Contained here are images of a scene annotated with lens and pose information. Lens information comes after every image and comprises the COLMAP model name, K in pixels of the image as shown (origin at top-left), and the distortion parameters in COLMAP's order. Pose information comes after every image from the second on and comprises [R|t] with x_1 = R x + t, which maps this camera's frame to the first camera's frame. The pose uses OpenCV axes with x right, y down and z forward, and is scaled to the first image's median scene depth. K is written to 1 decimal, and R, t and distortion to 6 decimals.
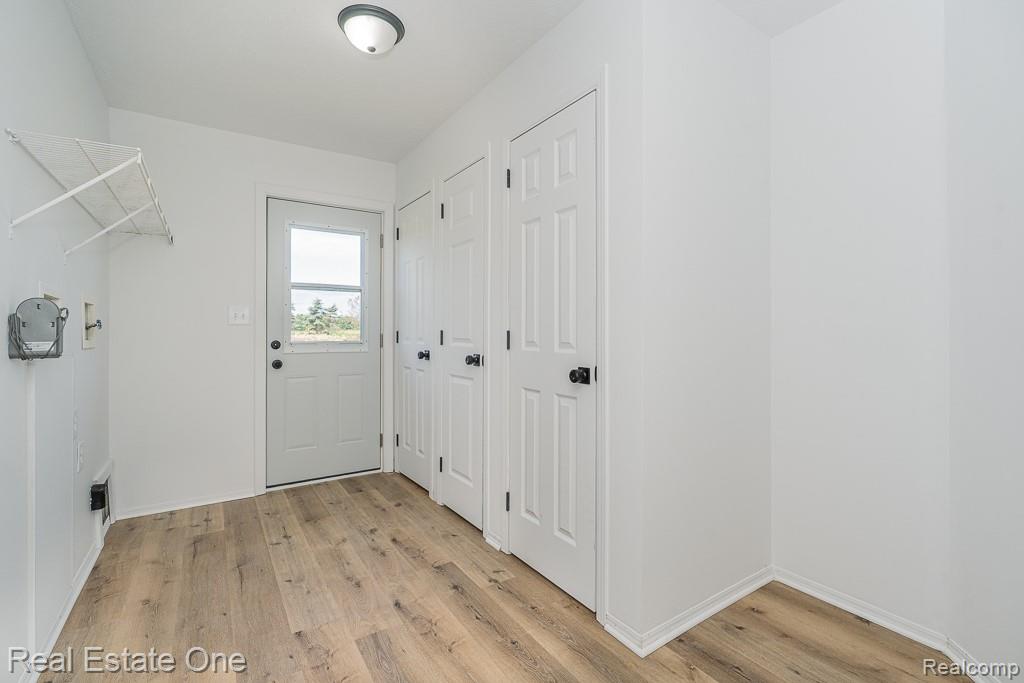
lens RADIAL K [[455.8, 0, 512.0], [0, 455.8, 341.5], [0, 0, 1]] dist [-0.001780, -0.000156]
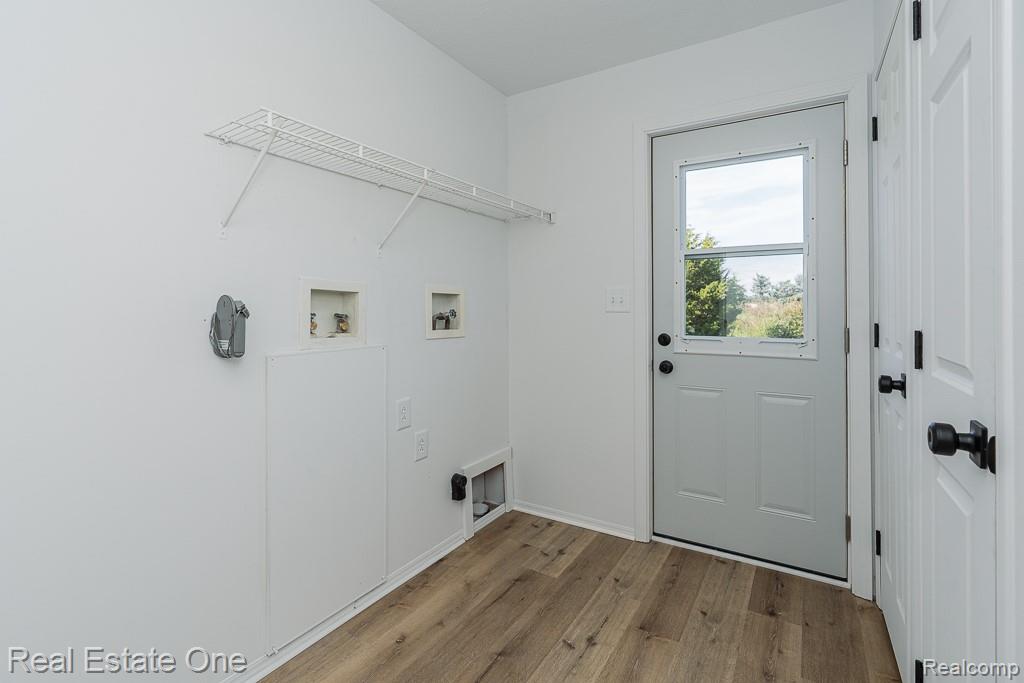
lens RADIAL K [[471.2, 0, 511.6], [0, 471.2, 307.6], [0, 0, 1]] dist [-0.002904, -0.000535]
pose [[0.410132, -0.004265, -0.912016, 0.066225], [-0.016287, 0.999795, -0.012000, -0.034120], [0.911881, 0.019775, 0.409979, 0.535791]]
